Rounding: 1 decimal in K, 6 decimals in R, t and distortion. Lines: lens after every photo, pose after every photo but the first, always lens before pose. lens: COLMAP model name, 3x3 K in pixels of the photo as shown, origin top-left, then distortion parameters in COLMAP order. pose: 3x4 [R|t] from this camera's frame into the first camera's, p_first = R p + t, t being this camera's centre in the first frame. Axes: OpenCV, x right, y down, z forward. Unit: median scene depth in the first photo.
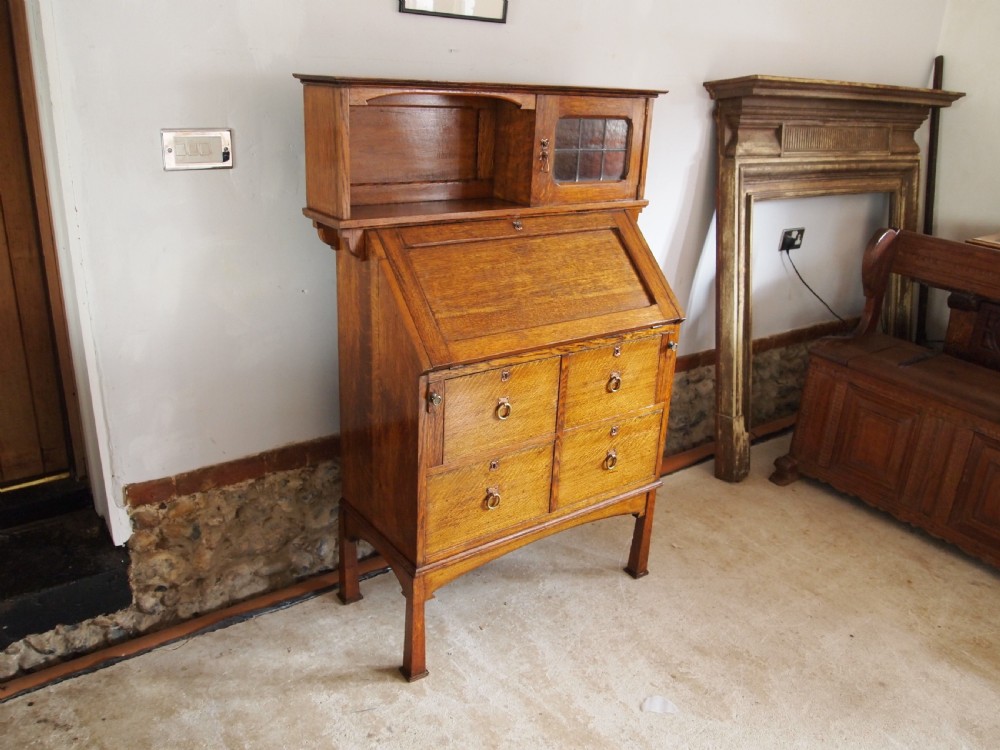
lens RADIAL K [[800.5, 0, 500.0], [0, 800.5, 375.0], [0, 0, 1]] dist [-0.047475, 0.002890]
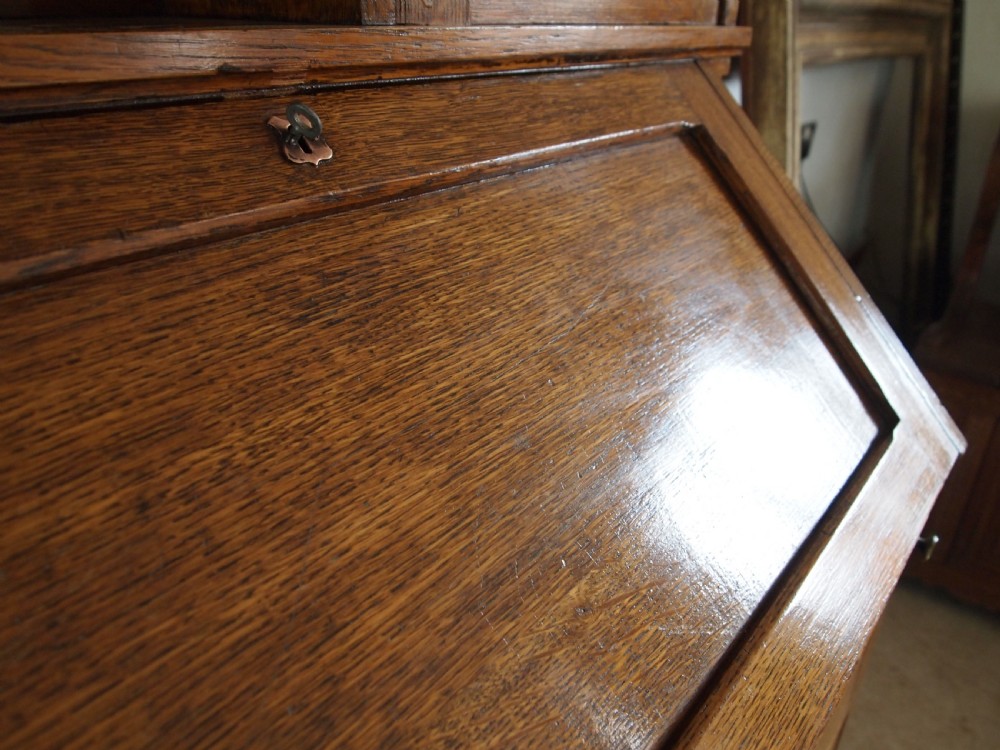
lens RADIAL K [[783.3, 0, 500.0], [0, 783.3, 375.0], [0, 0, 1]] dist [-0.050946, 0.002730]
pose [[0.964045, -0.133637, 0.229691, 0.017054], [0.110497, 0.987673, 0.110872, -0.143236], [-0.241677, -0.081505, 0.966928, 0.781598]]
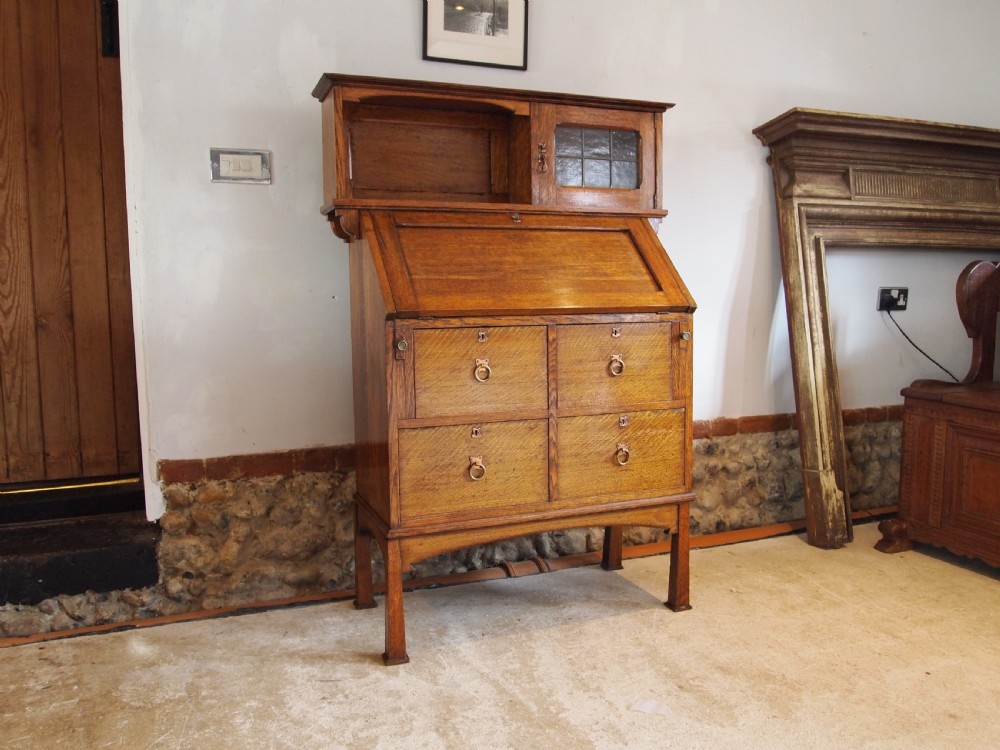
lens RADIAL K [[800.5, 0, 500.0], [0, 800.5, 375.0], [0, 0, 1]] dist [-0.047475, 0.002890]
pose [[0.964018, -0.036214, -0.263358, 0.254439], [-0.035384, 0.964383, -0.262134, 0.271366], [0.263471, 0.262020, 0.928401, 0.061134]]
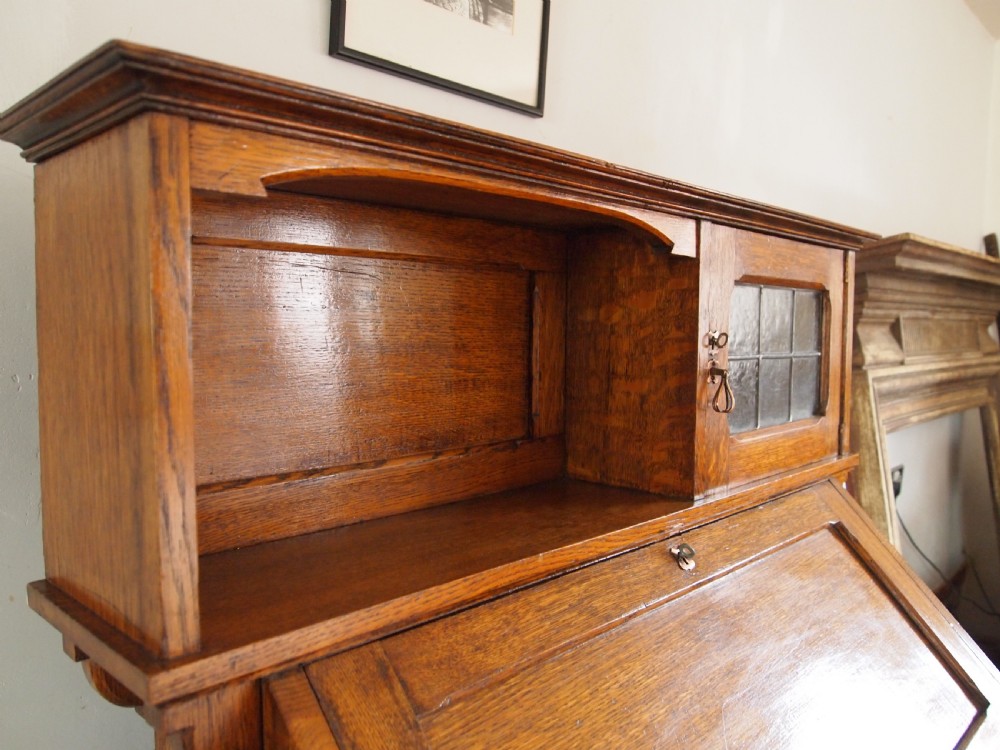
lens RADIAL K [[794.2, 0, 500.0], [0, 794.2, 375.0], [0, 0, 1]] dist [-0.047542, -0.000358]
pose [[0.984526, -0.052215, 0.167281, -0.108961], [0.098313, 0.954778, -0.280593, -0.161969], [-0.145065, 0.292697, 0.945137, 0.602358]]
